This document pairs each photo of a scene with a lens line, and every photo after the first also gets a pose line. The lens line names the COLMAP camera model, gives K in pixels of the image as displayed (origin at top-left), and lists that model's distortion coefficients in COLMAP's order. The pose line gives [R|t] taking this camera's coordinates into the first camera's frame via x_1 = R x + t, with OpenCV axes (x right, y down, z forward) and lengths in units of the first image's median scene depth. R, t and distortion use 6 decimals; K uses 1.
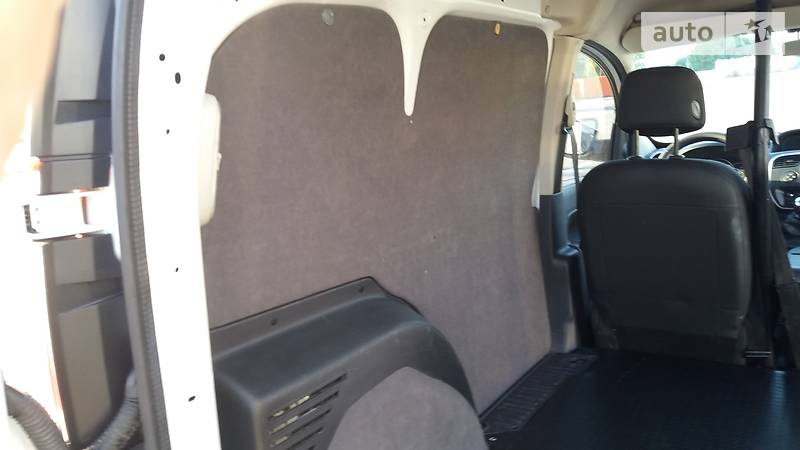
lens RADIAL K [[666.9, 0, 403.8], [0, 666.9, 227.0], [0, 0, 1]] dist [0.096150, -0.179417]
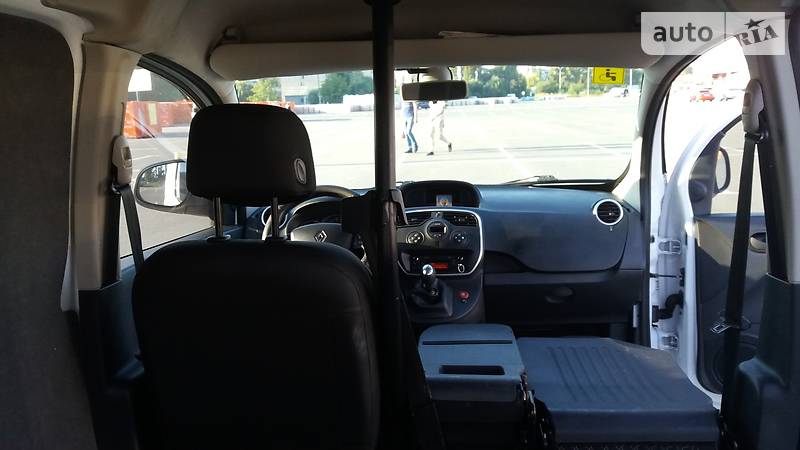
lens RADIAL K [[666.9, 0, 396.7], [0, 666.9, 213.3], [0, 0, 1]] dist [0.096150, -0.179417]
pose [[0.874383, -0.009337, 0.485146, 0.170513], [0.034517, 0.998479, -0.042995, -0.088785], [-0.484007, 0.054340, 0.873375, 0.328331]]
